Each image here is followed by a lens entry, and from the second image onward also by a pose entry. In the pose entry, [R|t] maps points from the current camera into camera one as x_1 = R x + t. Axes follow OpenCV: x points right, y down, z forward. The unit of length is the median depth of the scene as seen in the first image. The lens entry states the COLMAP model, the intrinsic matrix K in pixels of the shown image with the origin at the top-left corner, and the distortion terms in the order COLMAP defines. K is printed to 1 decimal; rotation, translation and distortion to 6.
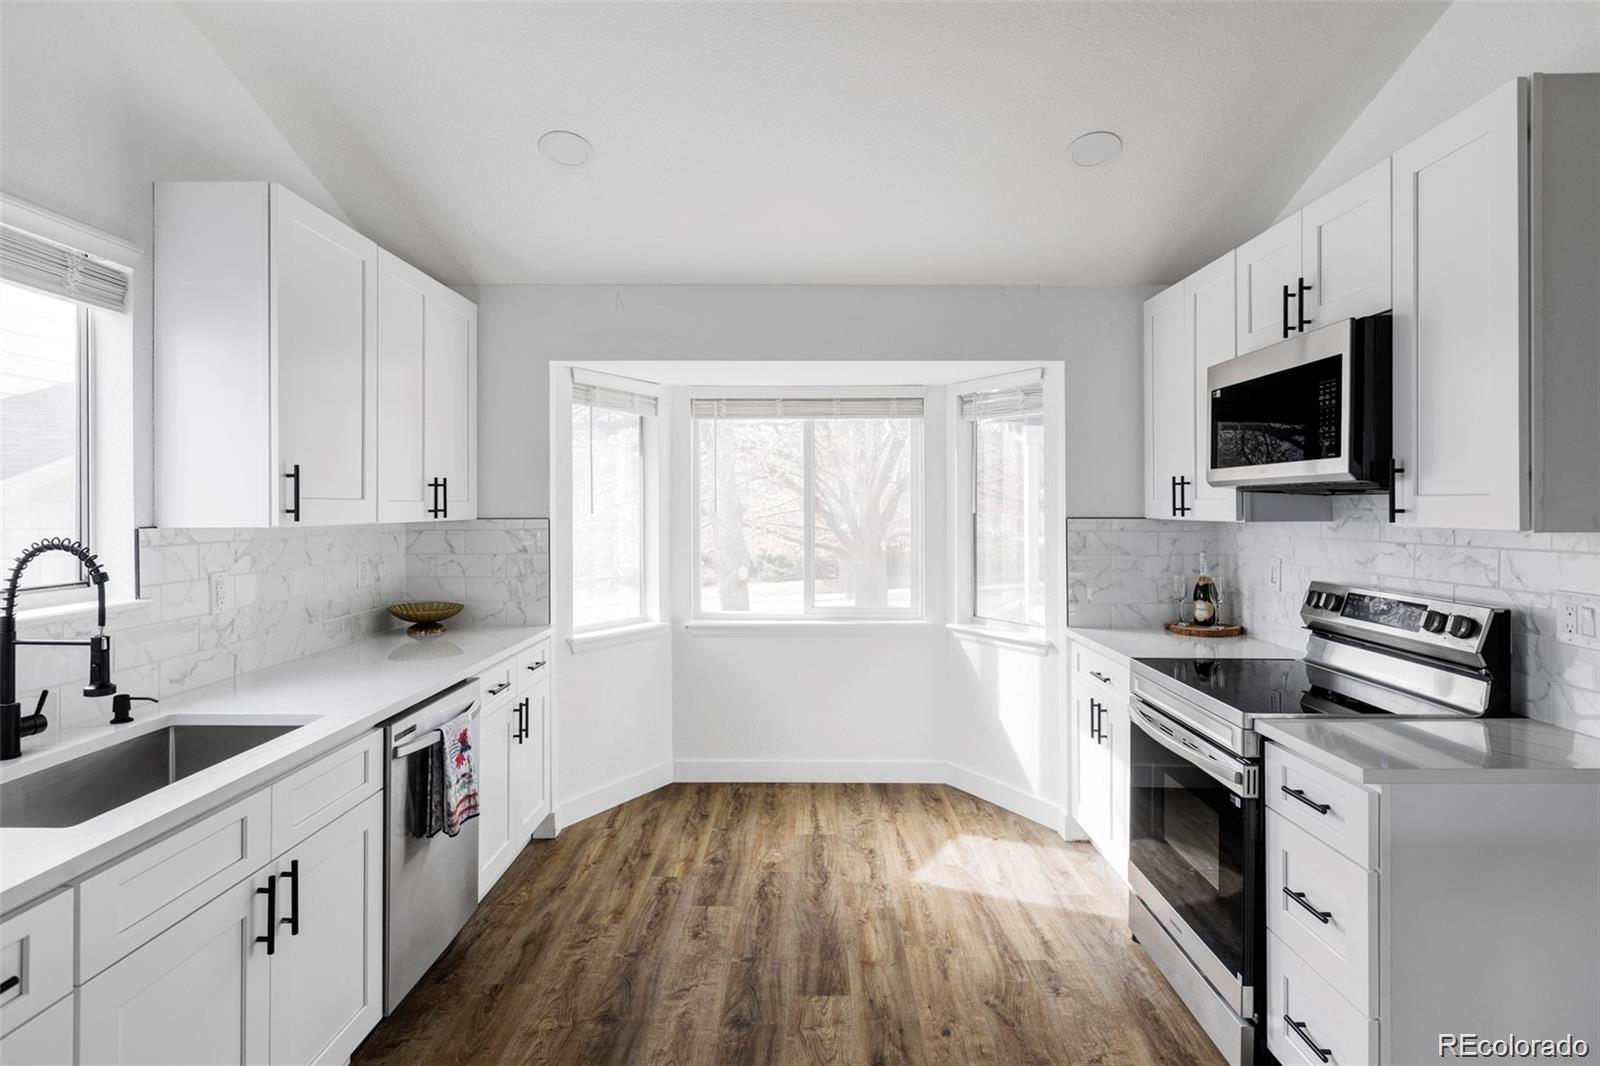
lens RADIAL K [[834.9, 0, 800.0], [0, 834.9, 533.0], [0, 0, 1]] dist [0.001487, 0.000552]
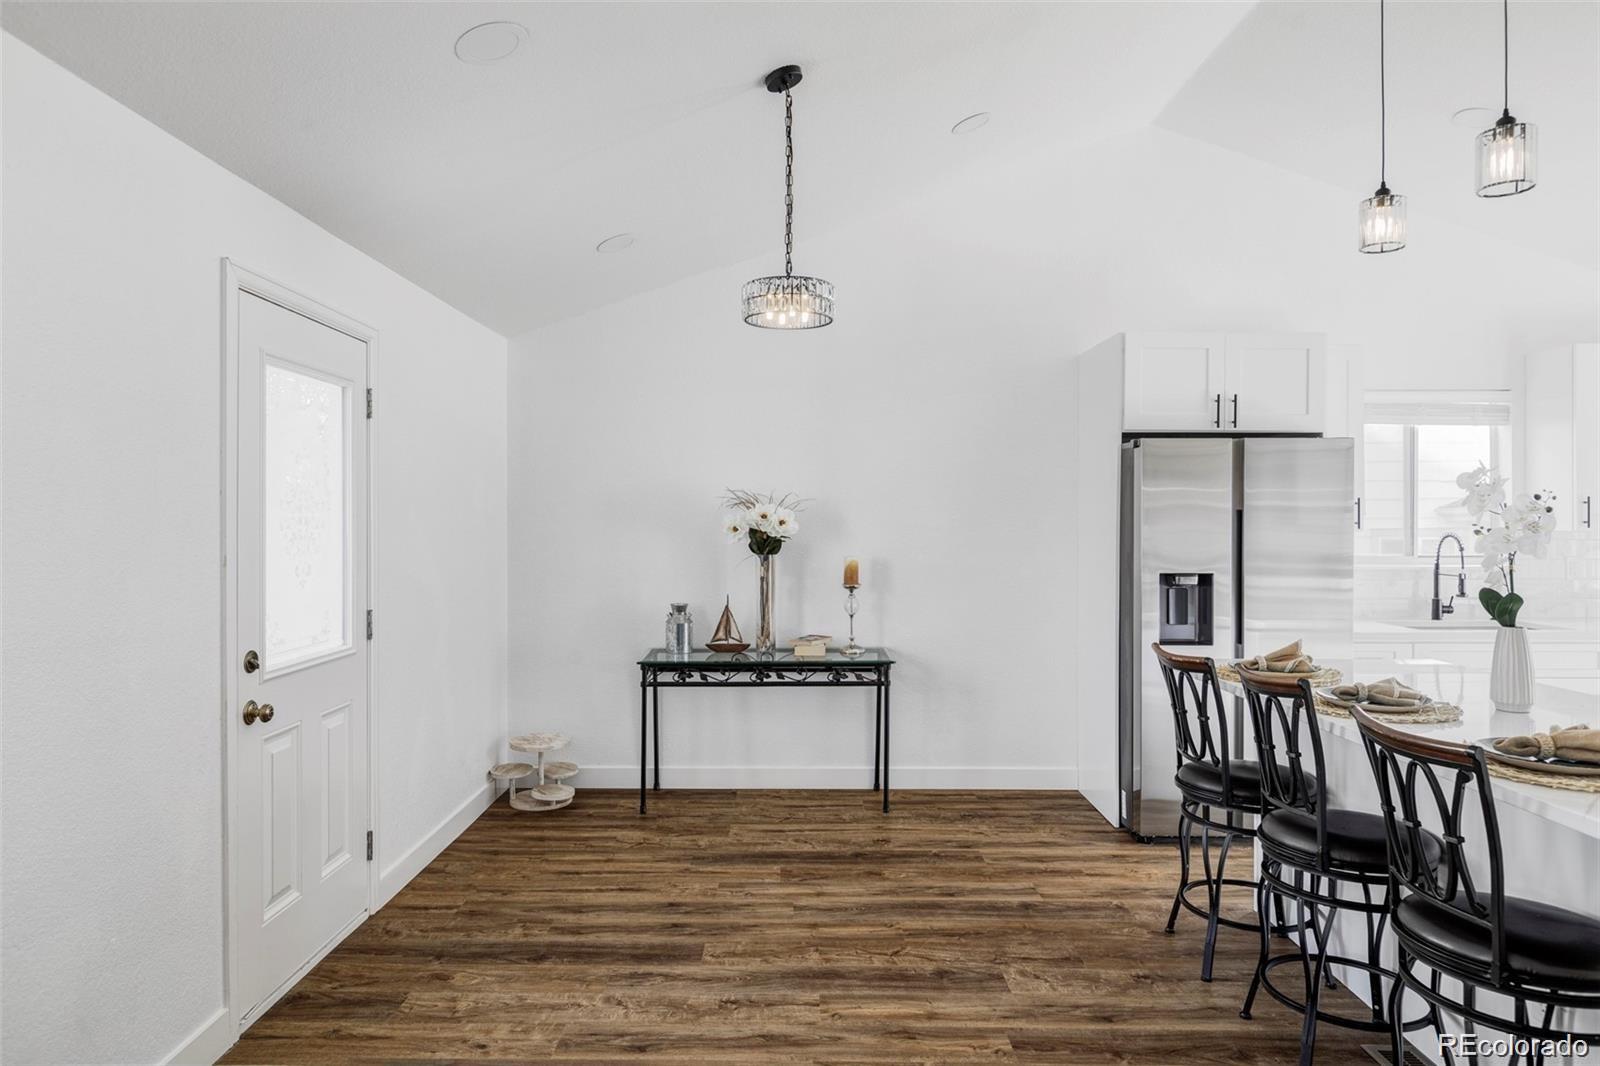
lens RADIAL K [[964.8, 0, 800.0], [0, 964.8, 533.0], [0, 0, 1]] dist [-0.000207, -0.000093]
pose [[0.006174, 0.007700, -0.999951, 1.592884], [-0.015678, 0.999848, 0.007602, 0.011519], [0.999858, 0.015631, 0.006293, -0.772833]]
